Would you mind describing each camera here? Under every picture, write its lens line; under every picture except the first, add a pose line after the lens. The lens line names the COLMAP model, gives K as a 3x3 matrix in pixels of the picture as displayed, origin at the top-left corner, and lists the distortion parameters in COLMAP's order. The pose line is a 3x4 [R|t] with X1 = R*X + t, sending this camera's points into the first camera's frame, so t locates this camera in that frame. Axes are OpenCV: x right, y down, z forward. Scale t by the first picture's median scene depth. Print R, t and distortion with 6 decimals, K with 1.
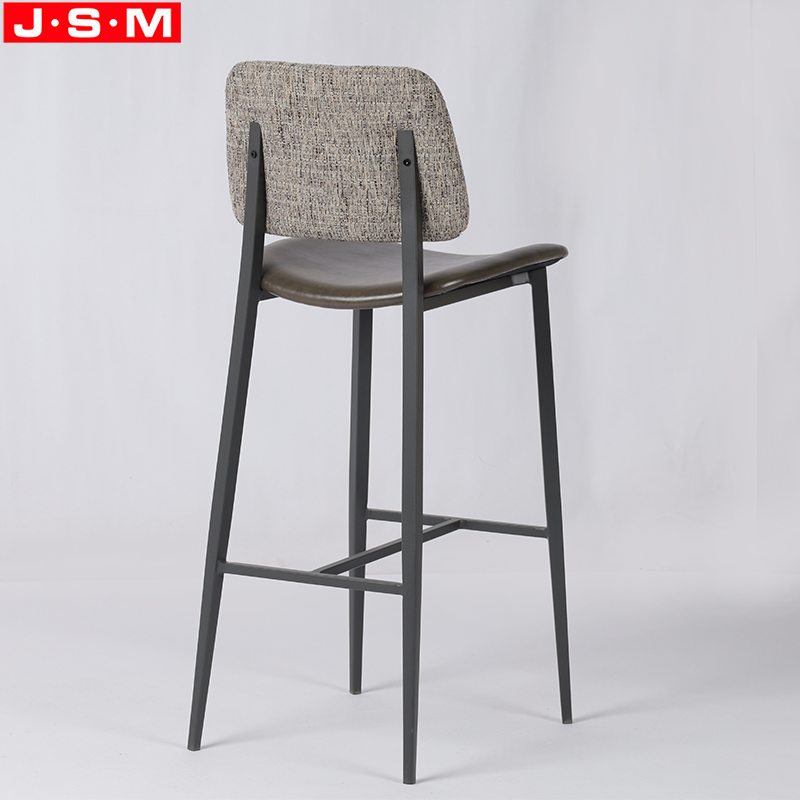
lens RADIAL K [[2775.6, 0, 400.0], [0, 2775.6, 400.0], [0, 0, 1]] dist [0.087777, 1.401936]
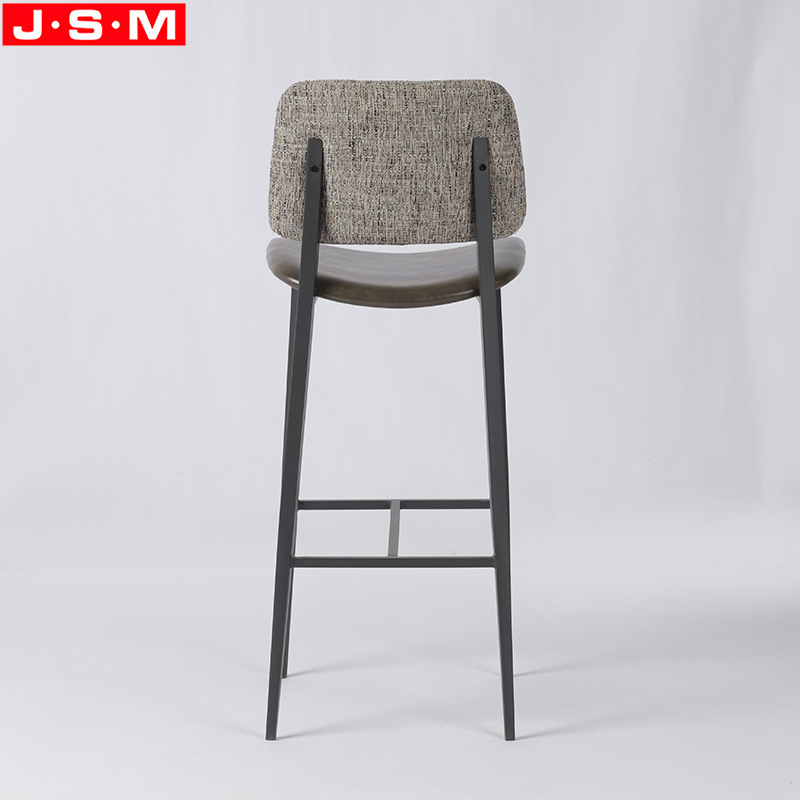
lens RADIAL K [[2775.6, 0, 400.0], [0, 2775.6, 400.0], [0, 0, 1]] dist [0.087777, 1.401936]
pose [[0.924216, -0.085763, 0.372115, -0.432496], [0.084880, 0.996214, 0.018787, -0.018170], [-0.372318, 0.014222, 0.927996, 0.008977]]
